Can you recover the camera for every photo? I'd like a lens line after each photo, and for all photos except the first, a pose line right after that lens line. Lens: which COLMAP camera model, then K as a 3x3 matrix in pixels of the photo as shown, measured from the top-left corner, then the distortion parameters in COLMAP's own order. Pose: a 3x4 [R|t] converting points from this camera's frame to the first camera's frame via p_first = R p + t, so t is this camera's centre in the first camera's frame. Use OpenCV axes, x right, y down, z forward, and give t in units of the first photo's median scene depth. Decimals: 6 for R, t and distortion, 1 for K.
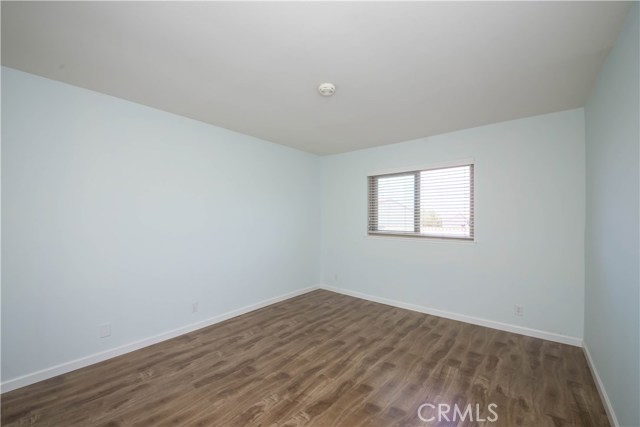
lens RADIAL K [[262.6, 0, 323.6], [0, 262.6, 223.4], [0, 0, 1]] dist [0.000795, 0.000763]
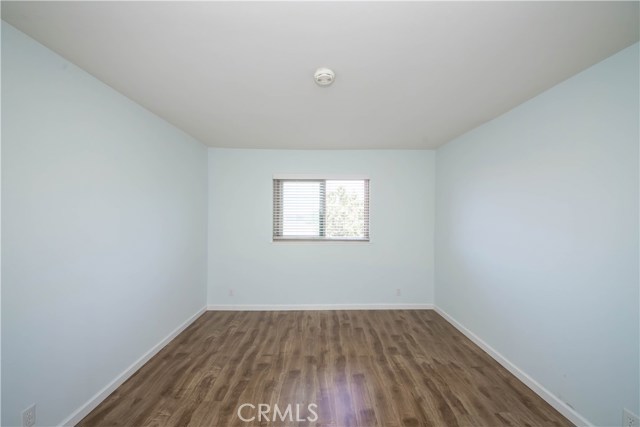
lens RADIAL K [[244.0, 0, 324.8], [0, 244.0, 217.4], [0, 0, 1]] dist [0.004651, -0.001236]
pose [[0.766245, -0.009041, 0.642485, -0.369885], [0.015458, 0.999871, -0.004366, -0.051879], [-0.642362, 0.013277, 0.766286, 0.308022]]
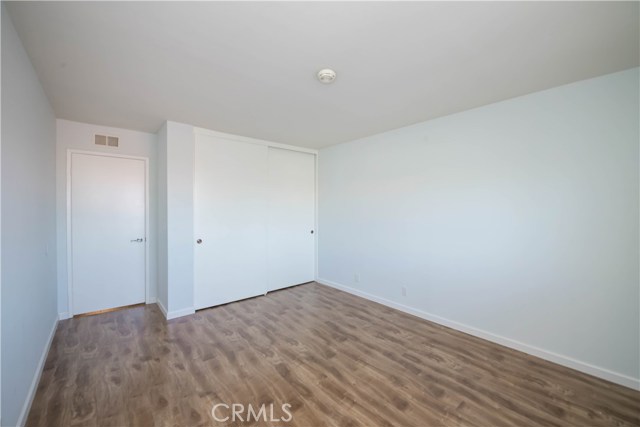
lens RADIAL K [[262.6, 0, 321.0], [0, 262.6, 209.4], [0, 0, 1]] dist [0.000795, 0.000763]
pose [[-0.188431, 0.000190, -0.982086, 0.741812], [-0.038325, 0.999237, 0.007547, -0.035001], [0.981338, 0.039060, -0.188280, 0.892645]]
